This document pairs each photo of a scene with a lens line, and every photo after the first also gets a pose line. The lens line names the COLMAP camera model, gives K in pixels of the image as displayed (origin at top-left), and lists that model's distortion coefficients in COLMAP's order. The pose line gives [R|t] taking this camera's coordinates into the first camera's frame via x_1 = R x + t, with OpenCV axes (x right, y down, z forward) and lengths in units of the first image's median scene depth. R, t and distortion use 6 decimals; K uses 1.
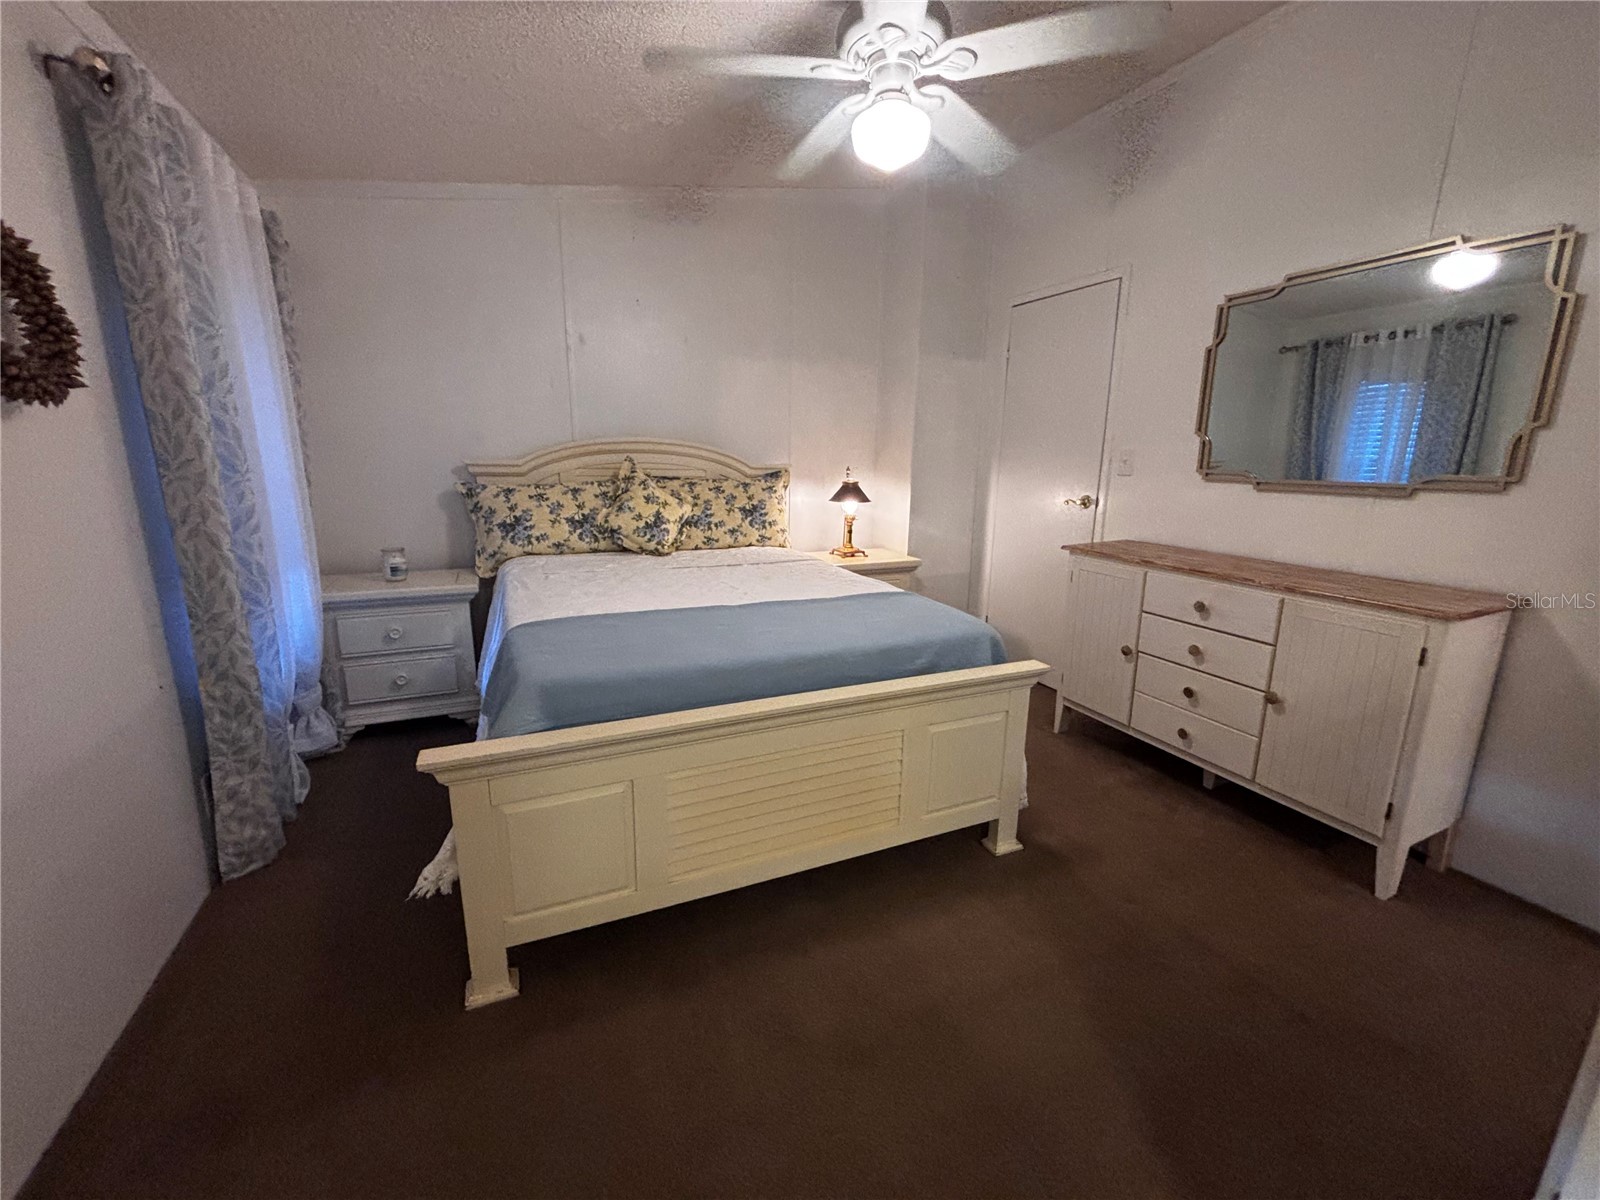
lens RADIAL K [[649.2, 0, 798.3], [0, 649.2, 594.5], [0, 0, 1]] dist [0.025580, 0.000005]
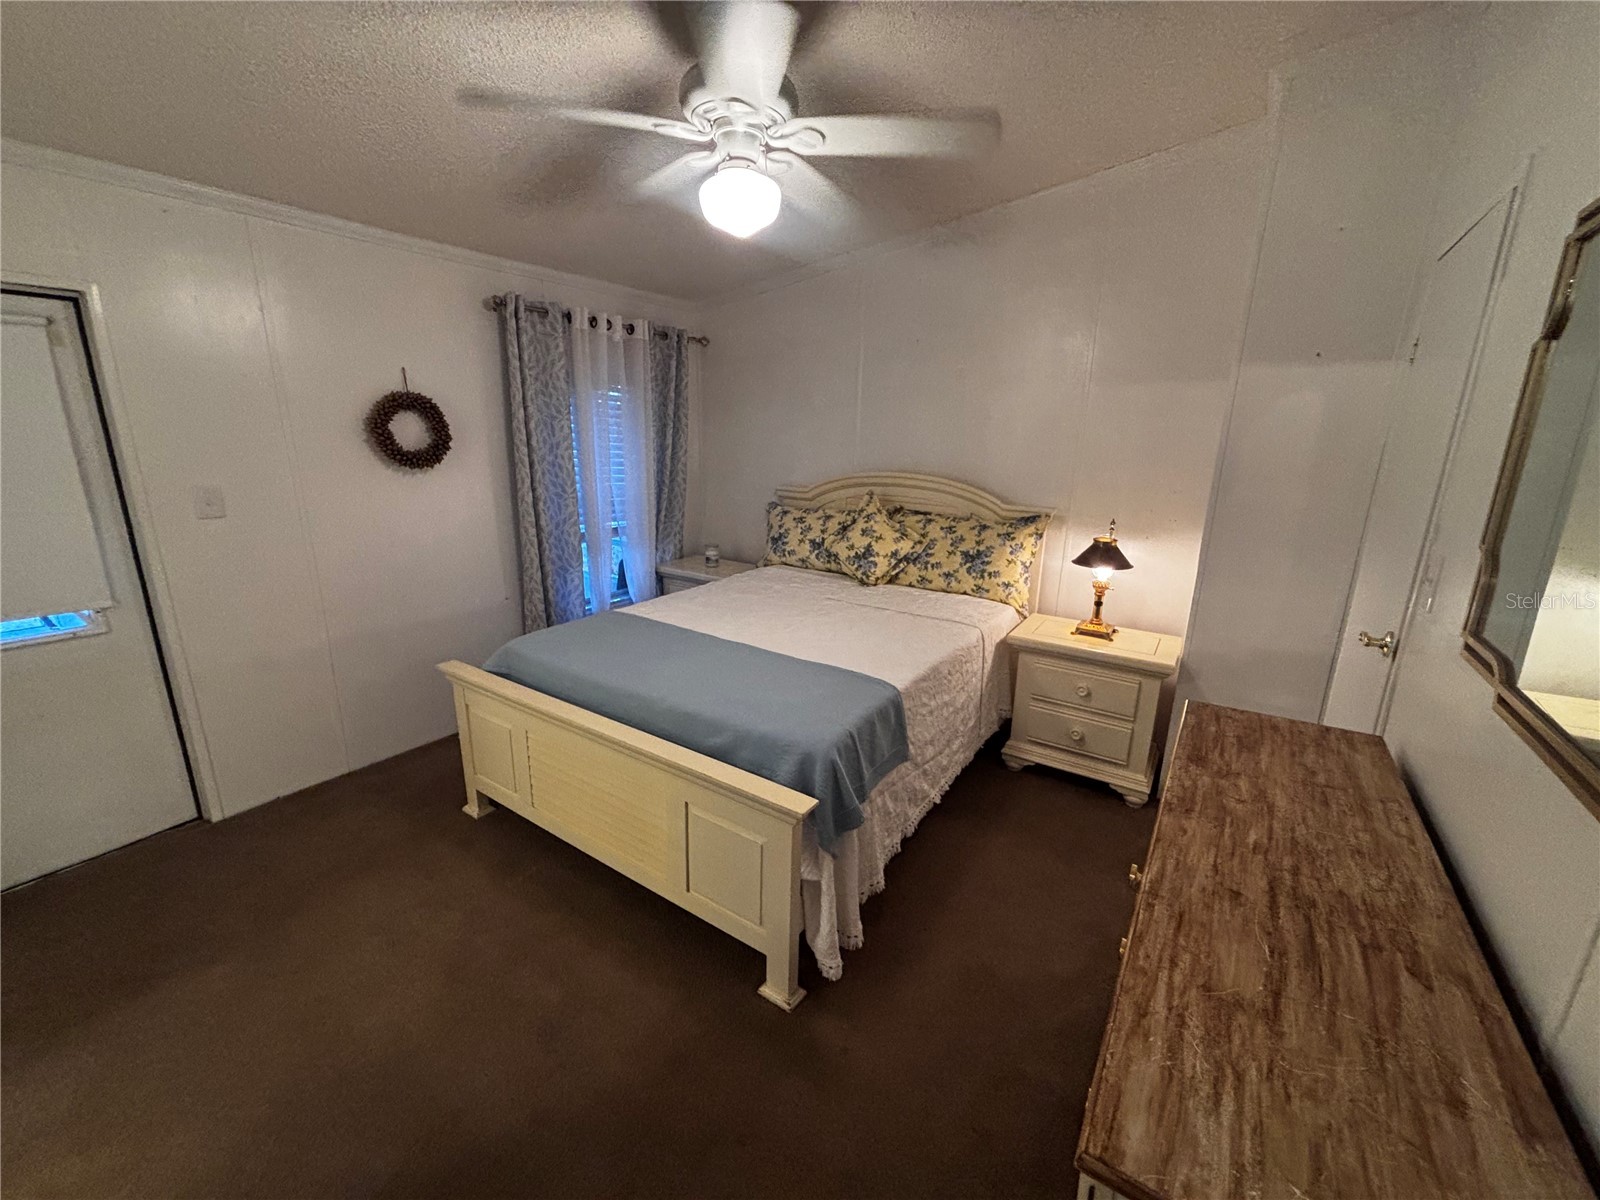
lens RADIAL K [[649.2, 0, 798.3], [0, 649.2, 594.5], [0, 0, 1]] dist [0.025580, 0.000005]
pose [[0.527580, 0.205299, -0.824325, 0.594513], [-0.191850, 0.974084, 0.119810, -0.148105], [0.827558, 0.094937, 0.553294, 0.316490]]
